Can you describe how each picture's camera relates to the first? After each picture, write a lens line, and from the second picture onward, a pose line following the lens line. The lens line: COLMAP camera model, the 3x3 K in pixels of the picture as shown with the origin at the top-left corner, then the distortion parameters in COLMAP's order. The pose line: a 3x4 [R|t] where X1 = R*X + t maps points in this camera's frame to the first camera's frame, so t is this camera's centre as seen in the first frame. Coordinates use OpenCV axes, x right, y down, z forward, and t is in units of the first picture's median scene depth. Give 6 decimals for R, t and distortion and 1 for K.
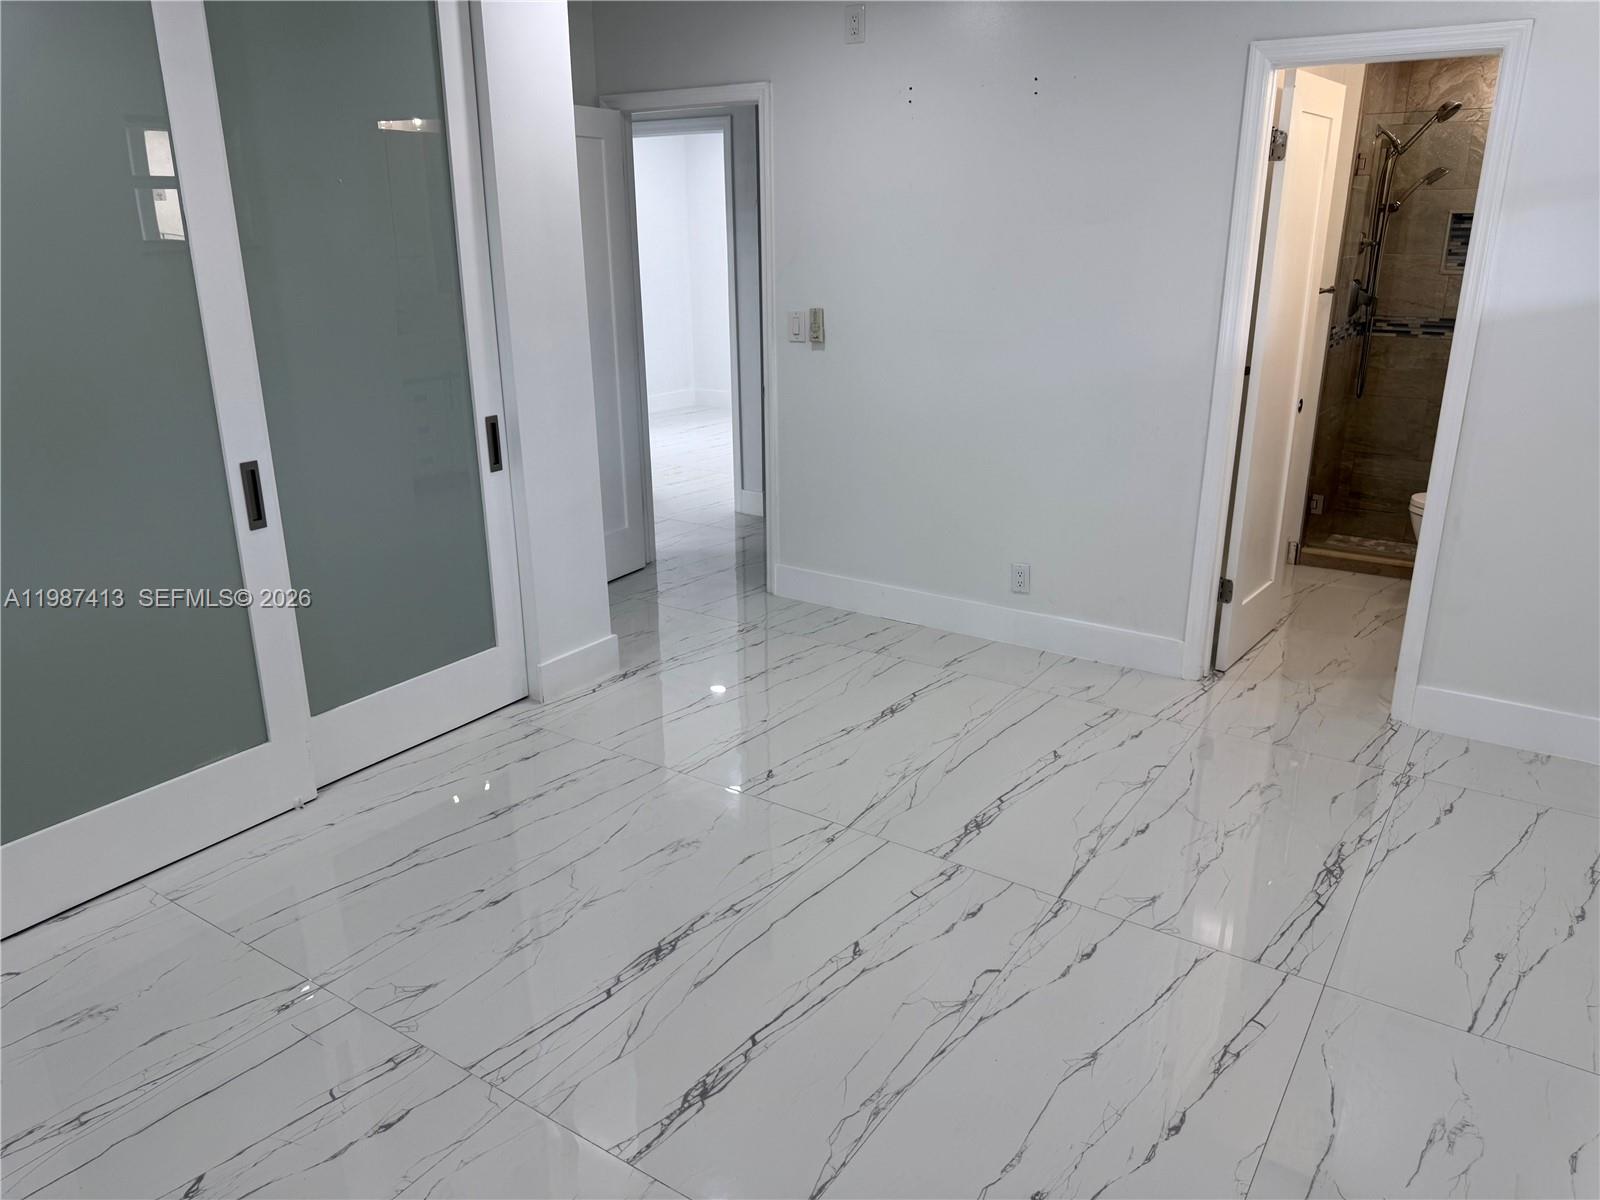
lens RADIAL K [[1144.9, 0, 809.3], [0, 1144.9, 606.8], [0, 0, 1]] dist [0.062993, -0.076150]
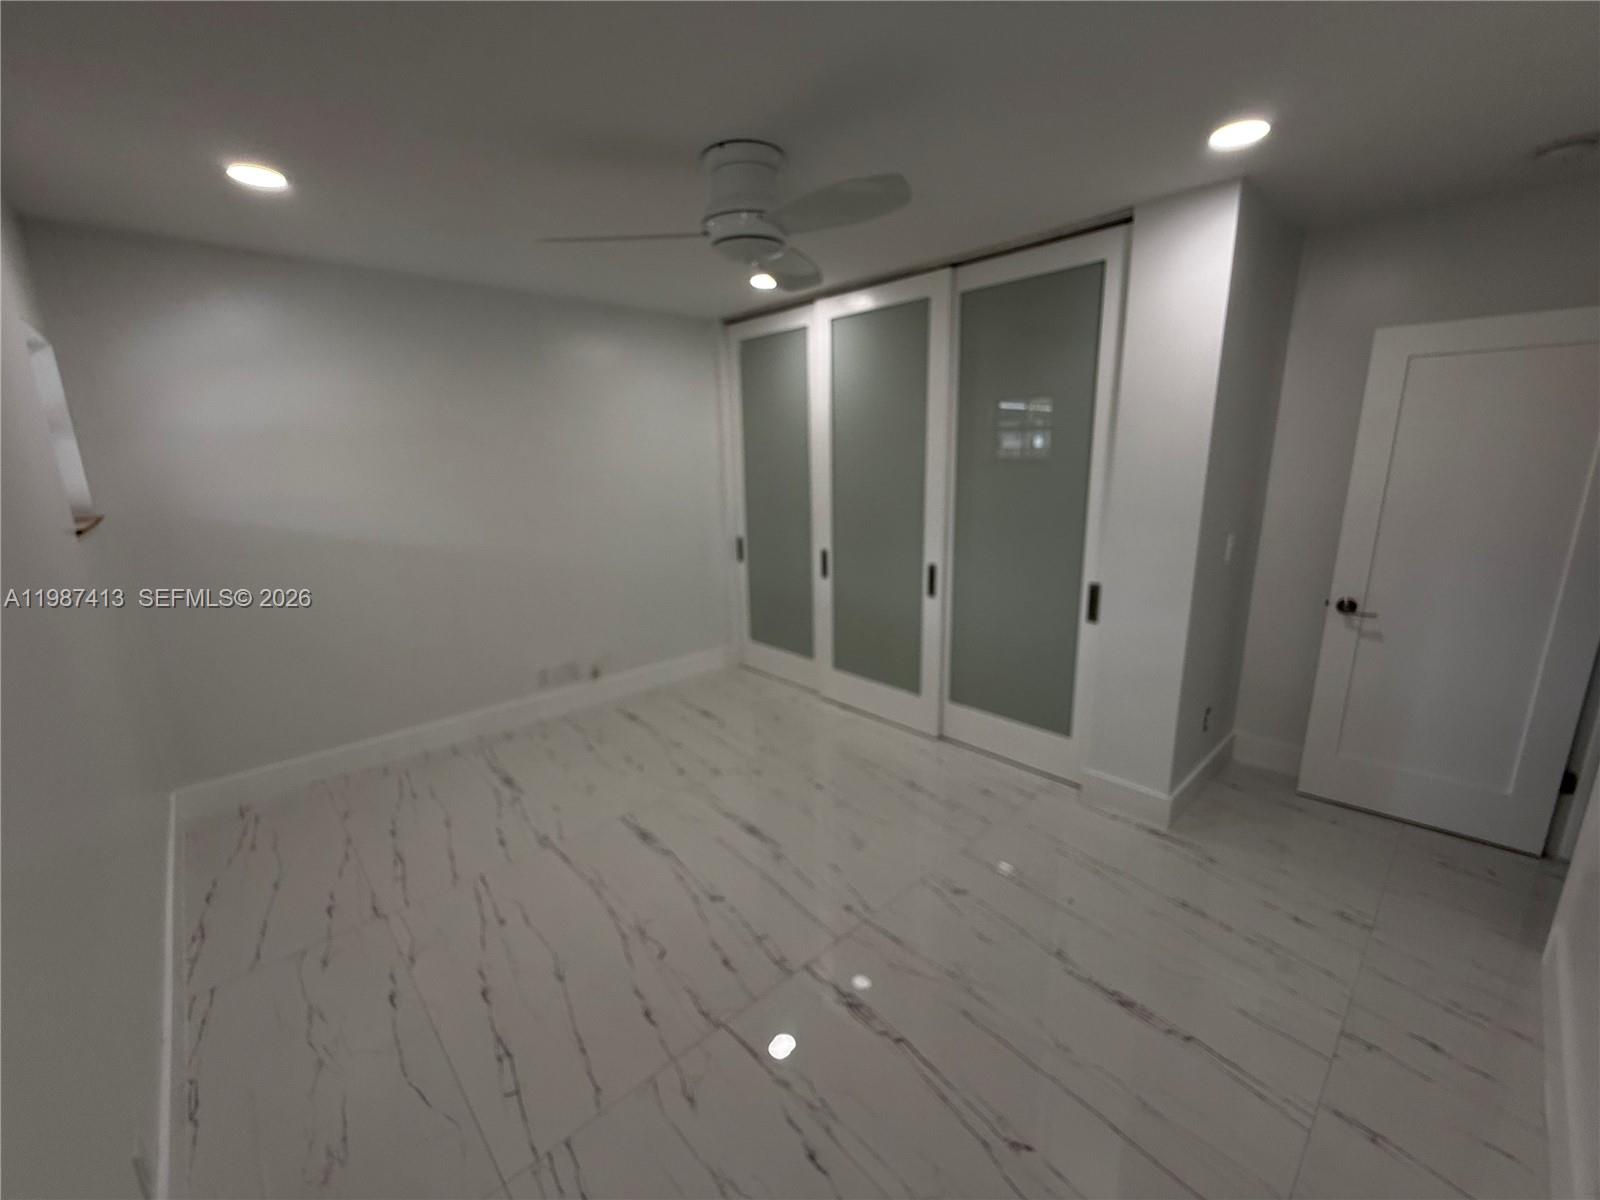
lens RADIAL K [[639.6, 0, 795.9], [0, 639.6, 602.0], [0, 0, 1]] dist [-0.000459, 0.000349]
pose [[-0.229136, 0.238578, -0.943704, 0.640274], [-0.295647, 0.906640, 0.300993, -0.319960], [0.927410, 0.347971, -0.137209, 0.907531]]
